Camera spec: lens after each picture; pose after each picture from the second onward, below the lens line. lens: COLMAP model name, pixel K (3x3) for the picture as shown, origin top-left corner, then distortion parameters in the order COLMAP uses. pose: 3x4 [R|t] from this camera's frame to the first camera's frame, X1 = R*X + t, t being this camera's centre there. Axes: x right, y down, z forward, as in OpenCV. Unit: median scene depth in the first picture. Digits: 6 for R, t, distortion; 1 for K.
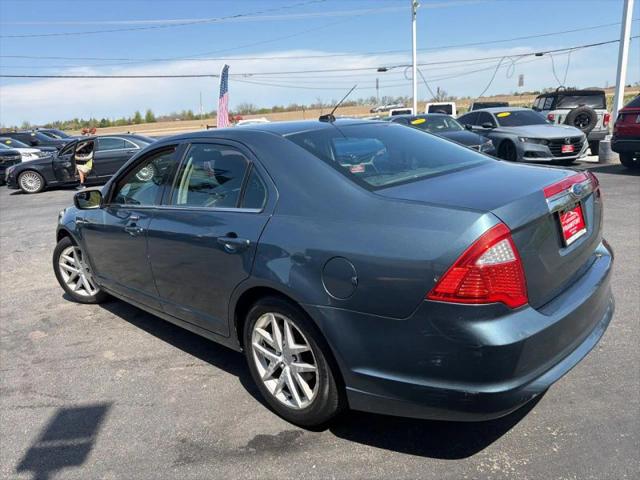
lens RADIAL K [[448.4, 0, 320.0], [0, 448.4, 240.0], [0, 0, 1]] dist [0.041956, -0.057579]
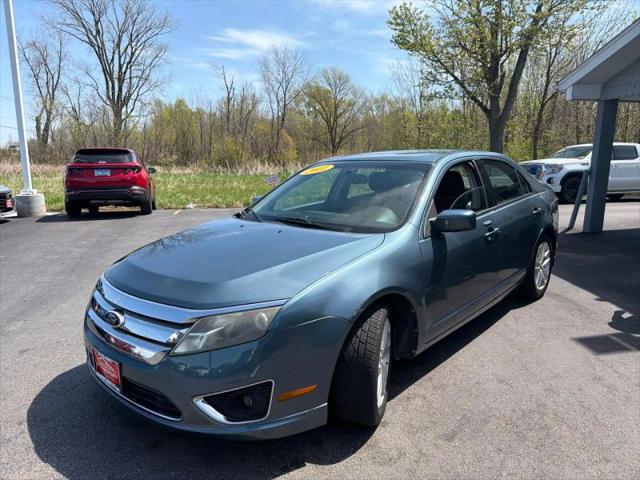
lens RADIAL K [[441.7, 0, 322.5], [0, 441.7, 240.0], [0, 0, 1]] dist [0.049818, -0.074251]
pose [[-0.019939, -0.111118, 0.993607, -1.088591], [0.257479, 0.959713, 0.112495, -0.172158], [-0.966078, 0.258076, 0.009475, 1.020082]]
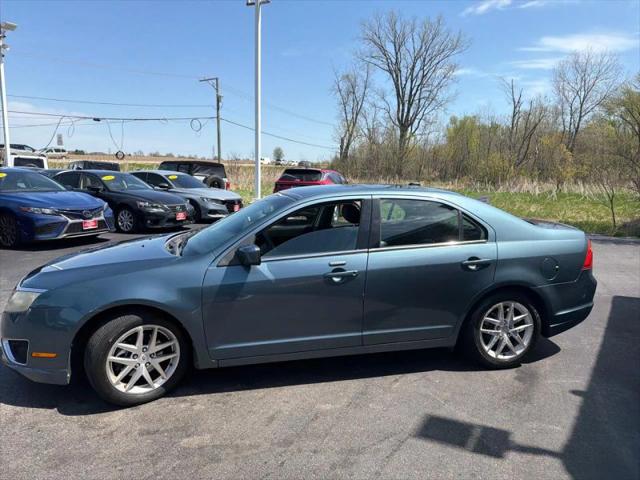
lens RADIAL K [[442.3, 0, 325.5], [0, 442.3, 239.6], [0, 0, 1]] dist [0.035785, -0.050661]
pose [[0.554336, -0.045310, 0.831058, -0.955170], [0.152067, 0.987223, -0.047609, -0.044189], [-0.818283, 0.152768, 0.554144, 0.316315]]
